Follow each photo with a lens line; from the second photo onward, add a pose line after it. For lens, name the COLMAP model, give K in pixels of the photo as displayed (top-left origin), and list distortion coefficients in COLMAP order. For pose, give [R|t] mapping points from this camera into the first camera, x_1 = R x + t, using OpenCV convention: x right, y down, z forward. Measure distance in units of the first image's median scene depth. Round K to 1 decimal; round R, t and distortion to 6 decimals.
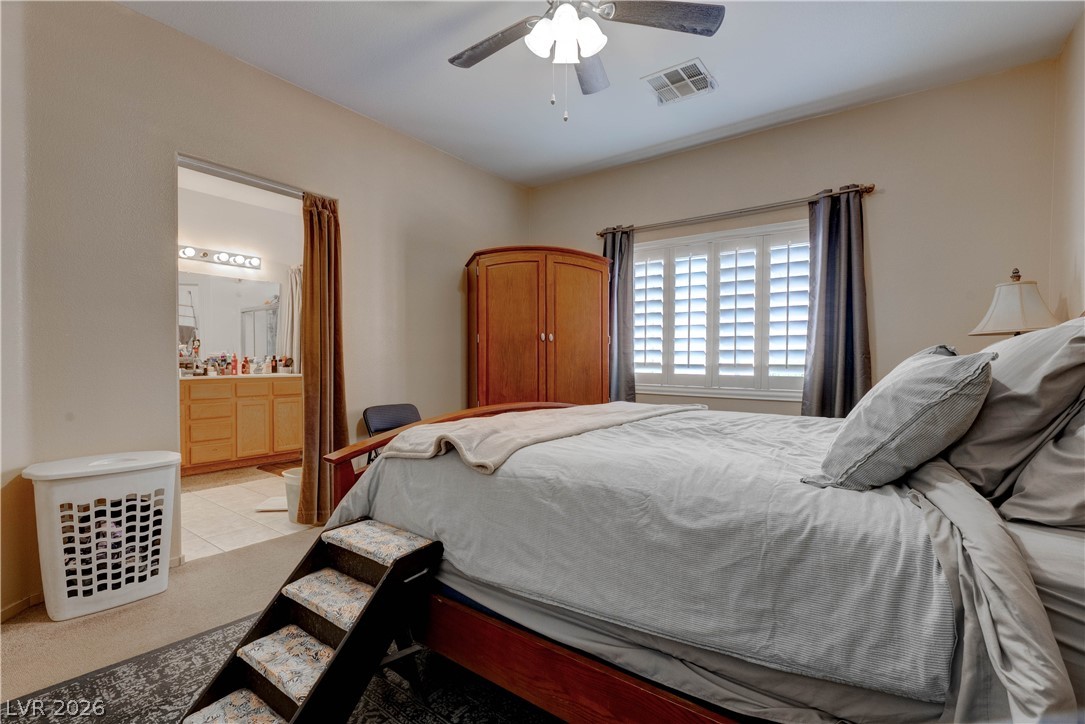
lens RADIAL K [[492.7, 0, 545.1], [0, 492.7, 369.4], [0, 0, 1]] dist [-0.018297, 0.005556]
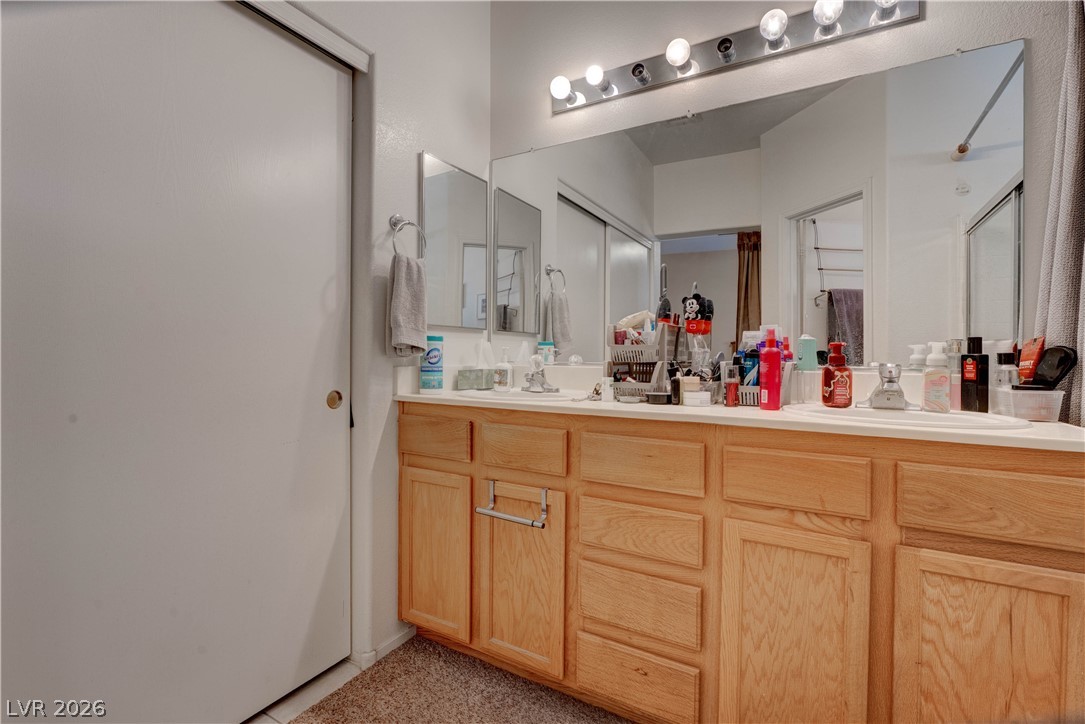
lens RADIAL K [[492.7, 0, 545.8], [0, 492.7, 360.6], [0, 0, 1]] dist [-0.018297, 0.005556]
pose [[0.114567, 0.011193, -0.993352, -0.372626], [-0.026978, 0.999603, 0.008152, -0.014537], [0.993049, 0.025865, 0.114824, 0.836601]]
